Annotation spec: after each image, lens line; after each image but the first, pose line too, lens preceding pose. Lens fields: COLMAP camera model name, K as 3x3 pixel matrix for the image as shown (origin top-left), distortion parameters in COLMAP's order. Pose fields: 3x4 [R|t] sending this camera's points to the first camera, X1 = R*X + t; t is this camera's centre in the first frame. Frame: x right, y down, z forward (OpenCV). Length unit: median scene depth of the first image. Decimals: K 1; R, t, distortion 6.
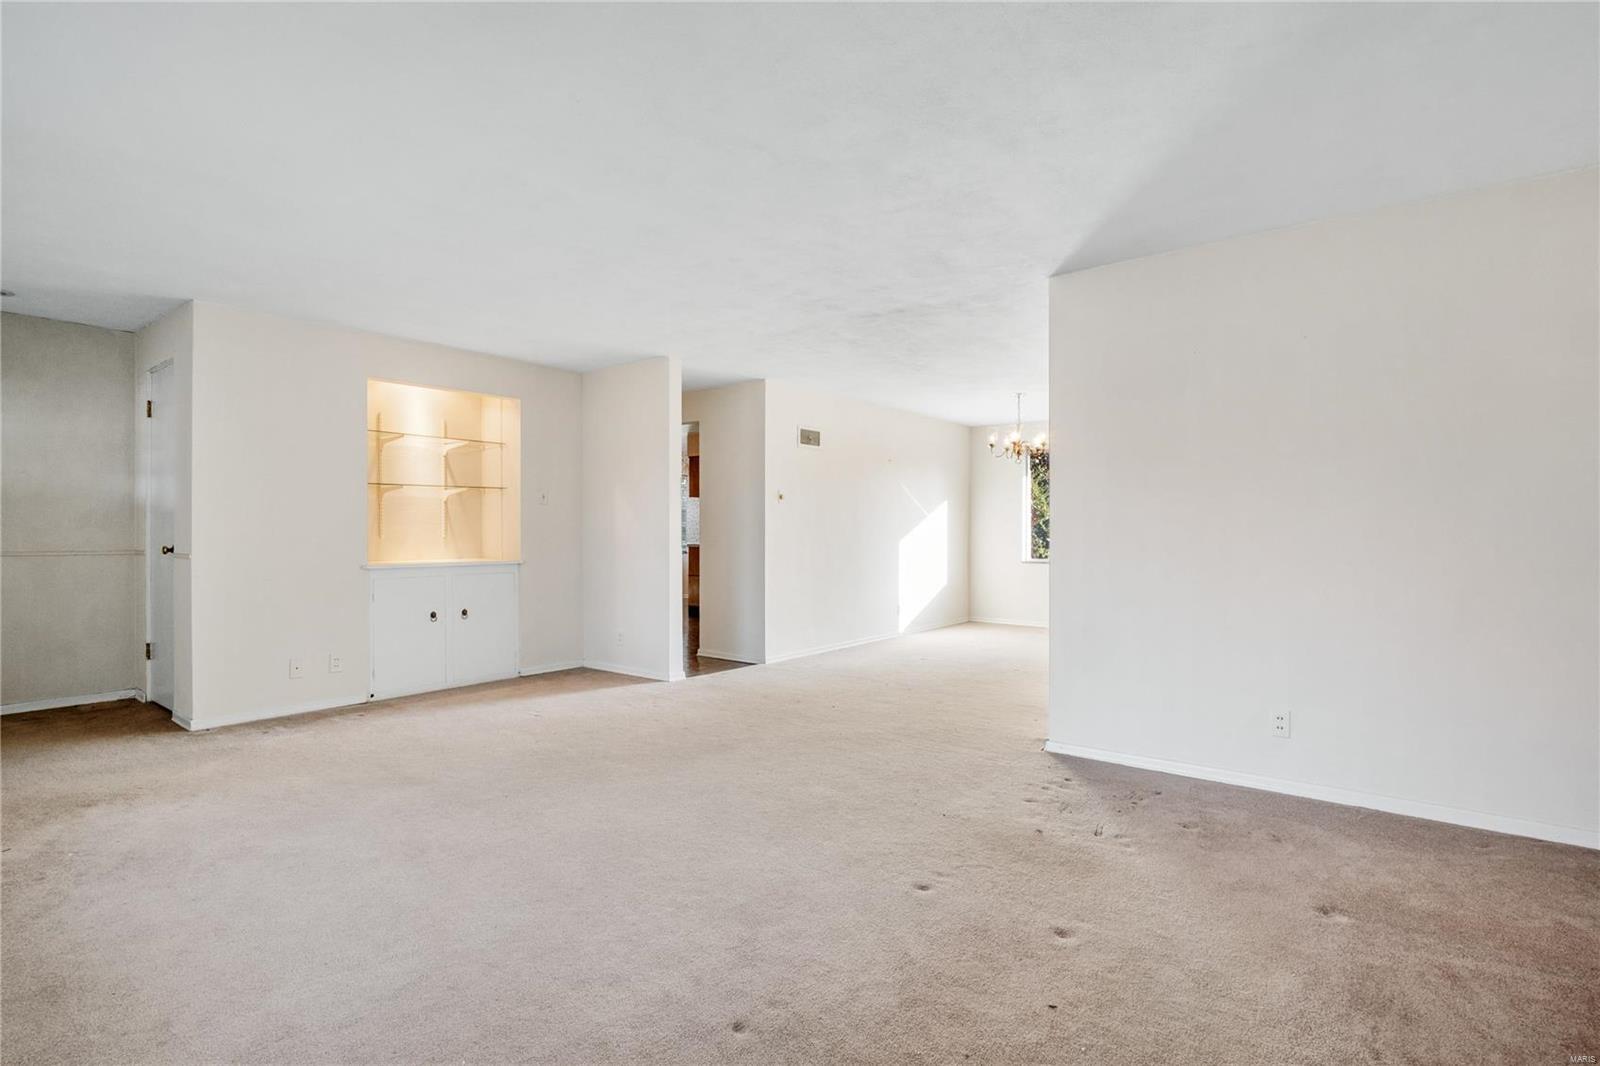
lens RADIAL K [[775.6, 0, 807.7], [0, 775.6, 534.8], [0, 0, 1]] dist [0.001031, -0.000072]
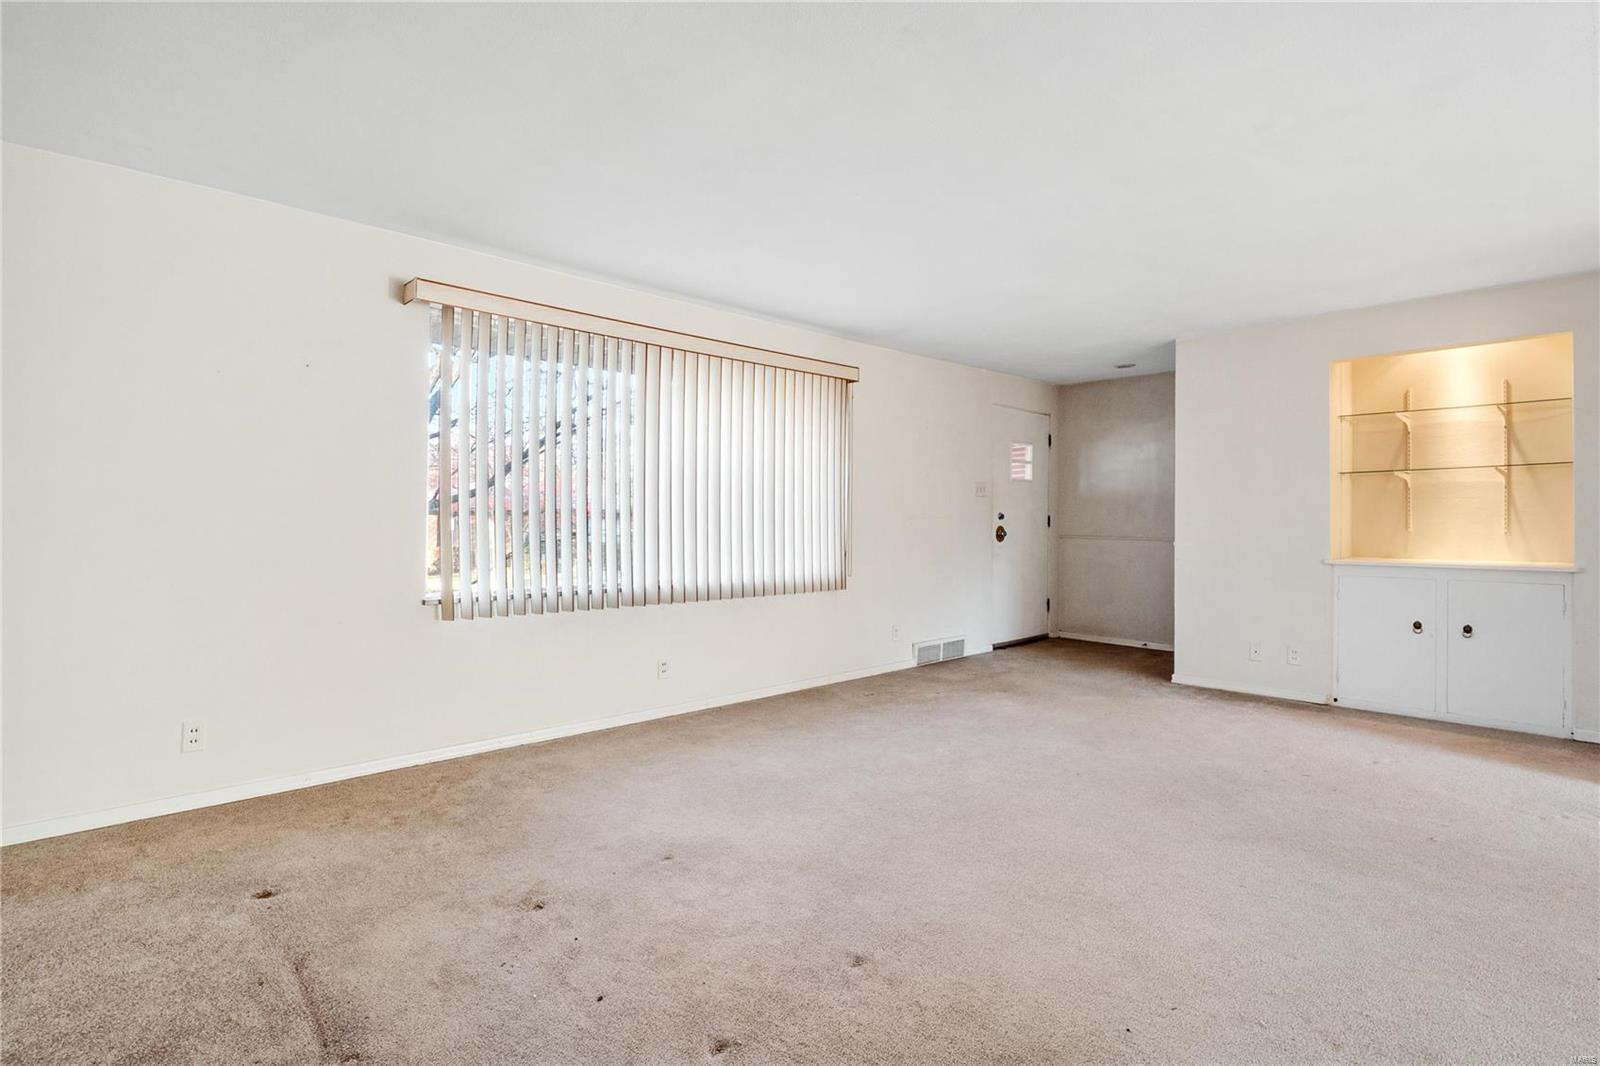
lens RADIAL K [[789.3, 0, 807.1], [0, 789.3, 524.3], [0, 0, 1]] dist [0.001714, -0.003114]
pose [[-0.112714, 0.007868, -0.993596, 0.411736], [-0.006884, 0.999938, 0.008699, -0.007157], [0.993604, 0.007821, -0.112653, 0.428799]]
